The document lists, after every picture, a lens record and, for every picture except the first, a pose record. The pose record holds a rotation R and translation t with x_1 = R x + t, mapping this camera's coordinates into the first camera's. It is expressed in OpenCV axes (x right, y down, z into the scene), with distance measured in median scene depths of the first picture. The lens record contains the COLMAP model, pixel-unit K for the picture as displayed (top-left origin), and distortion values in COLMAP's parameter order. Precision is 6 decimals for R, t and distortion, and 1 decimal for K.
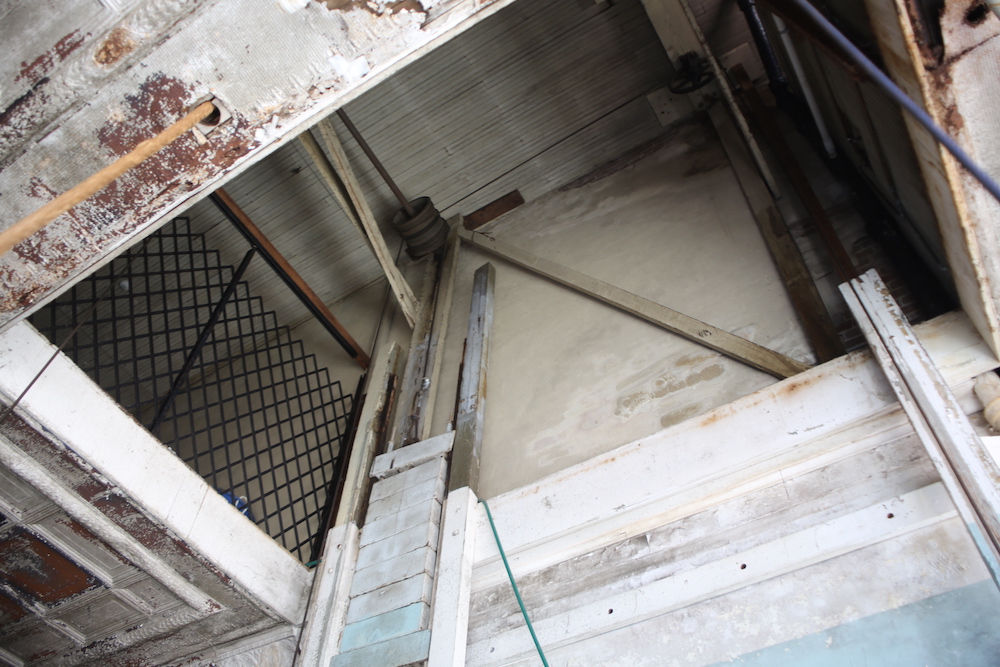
lens RADIAL K [[817.4, 0, 505.9], [0, 817.4, 332.1], [0, 0, 1]] dist [-0.136966, 0.085954]
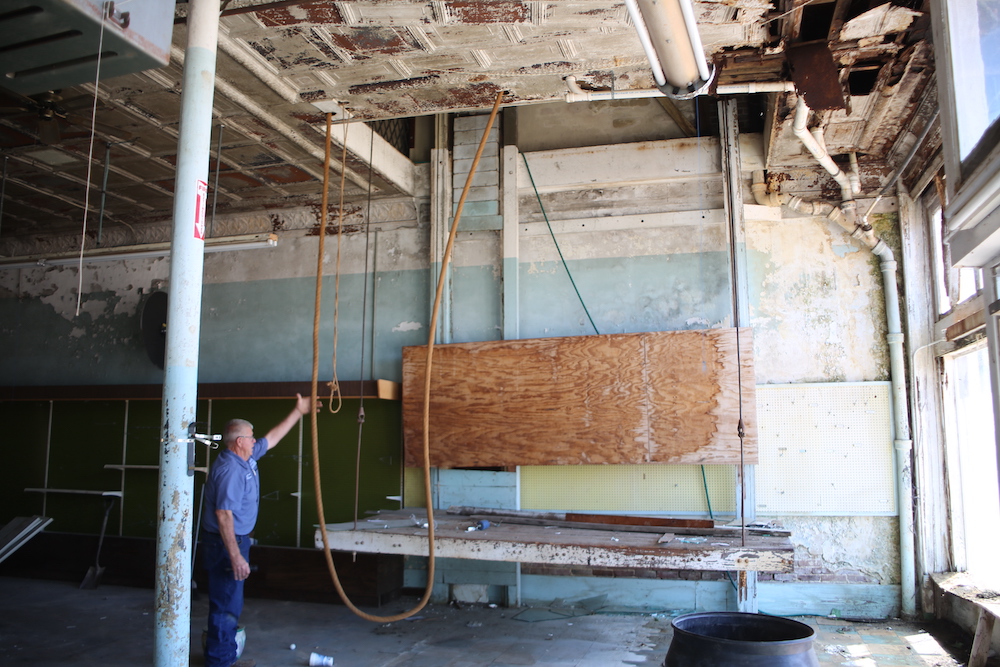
lens RADIAL K [[817.4, 0, 497.9], [0, 817.4, 329.9], [0, 0, 1]] dist [-0.136966, 0.085954]
pose [[0.963421, 0.000294, 0.267991, -0.758880], [-0.192547, 0.696303, 0.691439, -1.055874], [-0.186400, -0.717748, 0.670889, -0.798218]]
